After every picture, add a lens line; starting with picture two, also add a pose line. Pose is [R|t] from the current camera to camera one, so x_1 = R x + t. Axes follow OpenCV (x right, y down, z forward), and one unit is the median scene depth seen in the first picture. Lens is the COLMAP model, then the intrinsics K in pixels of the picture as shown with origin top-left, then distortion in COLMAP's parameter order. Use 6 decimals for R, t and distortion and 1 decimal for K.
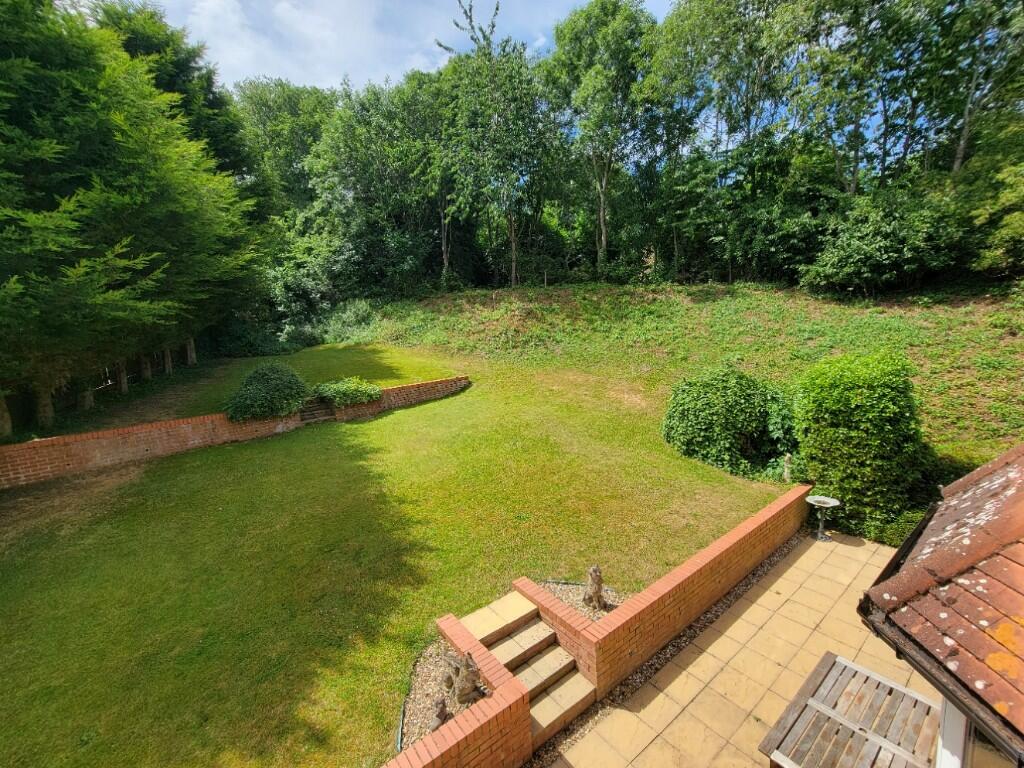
lens RADIAL K [[420.4, 0, 510.9], [0, 420.4, 384.5], [0, 0, 1]] dist [0.002095, -0.000124]
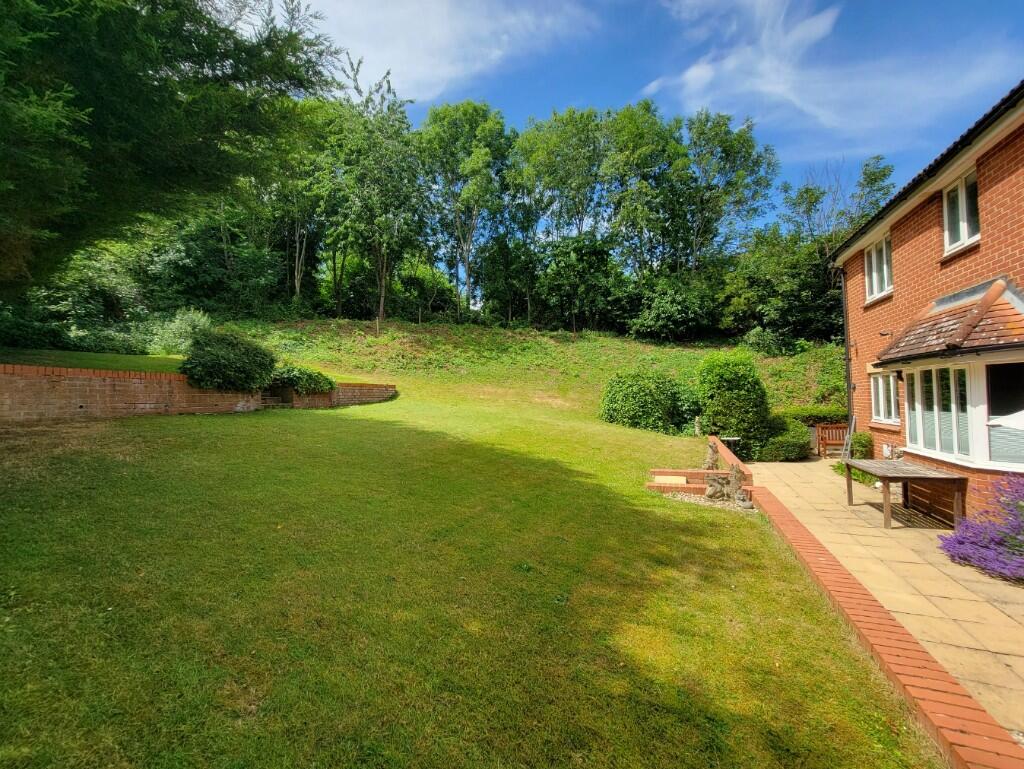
lens RADIAL K [[420.4, 0, 508.6], [0, 420.4, 383.1], [0, 0, 1]] dist [0.002095, -0.000124]
pose [[0.853660, 0.053575, 0.518067, -0.419455], [0.046069, 0.983029, -0.177570, 0.176532], [-0.518789, 0.175451, 0.836705, 0.061997]]
